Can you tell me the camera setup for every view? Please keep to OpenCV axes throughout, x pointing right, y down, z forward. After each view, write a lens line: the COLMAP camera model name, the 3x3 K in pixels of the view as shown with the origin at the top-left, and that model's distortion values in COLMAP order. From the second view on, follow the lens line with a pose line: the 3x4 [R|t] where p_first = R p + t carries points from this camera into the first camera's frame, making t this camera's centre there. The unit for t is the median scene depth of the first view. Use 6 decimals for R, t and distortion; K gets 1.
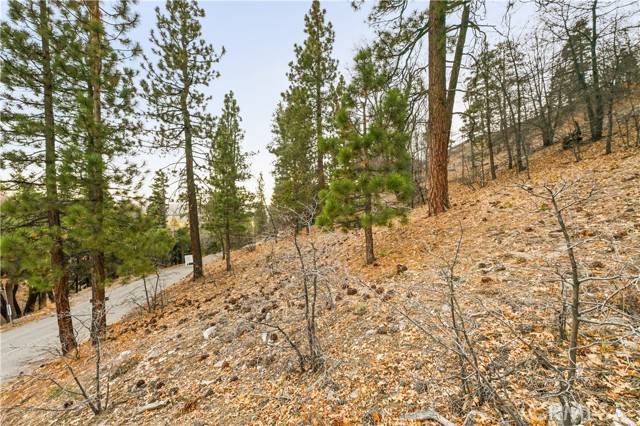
lens RADIAL K [[254.3, 0, 320.0], [0, 254.3, 215.5], [0, 0, 1]] dist [0.000493, 0.000178]
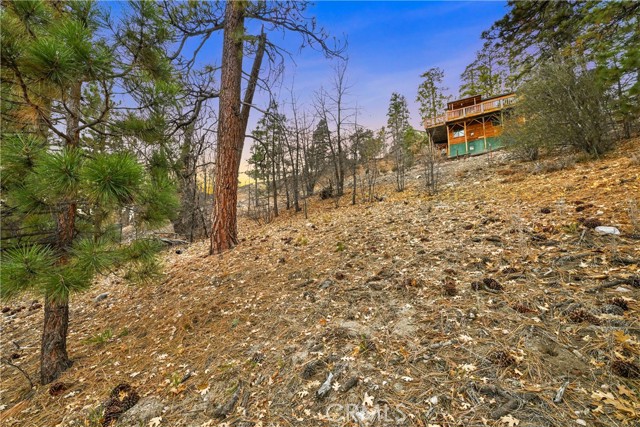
lens RADIAL K [[254.3, 0, 320.0], [0, 254.3, 216.0], [0, 0, 1]] dist [0.000493, 0.000178]
pose [[0.697976, 0.104060, 0.708520, 0.110702], [-0.006591, 0.990278, -0.138949, -0.006029], [-0.716090, 0.092313, 0.691876, 0.238800]]
